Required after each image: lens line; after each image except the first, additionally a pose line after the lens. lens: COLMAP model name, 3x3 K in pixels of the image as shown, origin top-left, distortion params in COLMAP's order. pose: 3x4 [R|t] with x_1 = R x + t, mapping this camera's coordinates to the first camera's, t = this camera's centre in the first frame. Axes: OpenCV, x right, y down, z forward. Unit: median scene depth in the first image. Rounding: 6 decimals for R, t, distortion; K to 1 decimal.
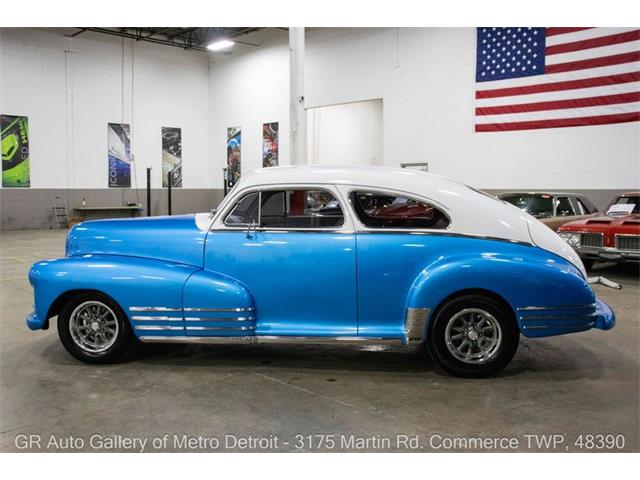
lens RADIAL K [[612.7, 0, 320.0], [0, 612.7, 240.0], [0, 0, 1]] dist [-0.129079, 0.189457]
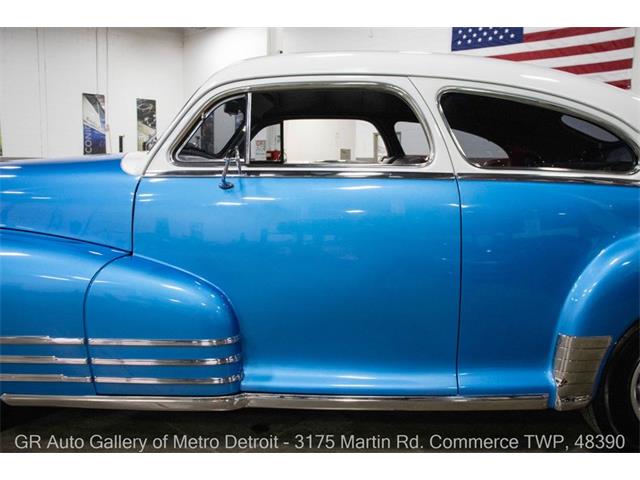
lens RADIAL K [[517.8, 0, 320.0], [0, 517.8, 240.0], [0, 0, 1]] dist [-0.154182, 0.105925]
pose [[0.997348, -0.001632, 0.072758, -0.020576], [-0.002575, 0.998332, 0.057679, 0.003759], [-0.072731, -0.057713, 0.995680, 0.168877]]
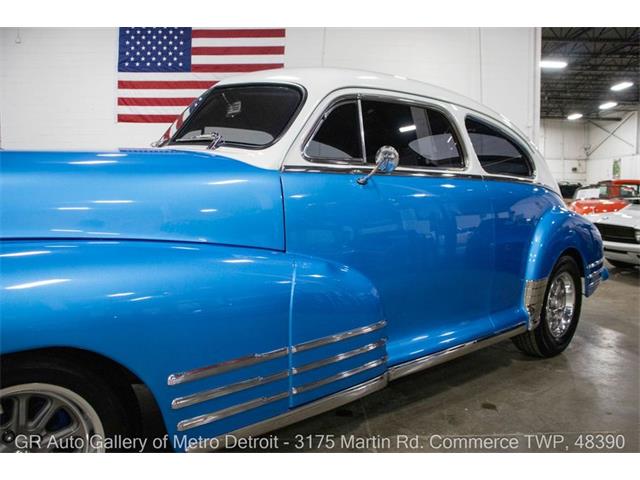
lens RADIAL K [[517.8, 0, 320.0], [0, 517.8, 240.0], [0, 0, 1]] dist [-0.154182, 0.105925]
pose [[0.682460, -0.054853, 0.728862, -0.129313], [0.051119, 0.998320, 0.027267, 0.008539], [-0.729134, 0.018650, 0.684117, 0.206347]]
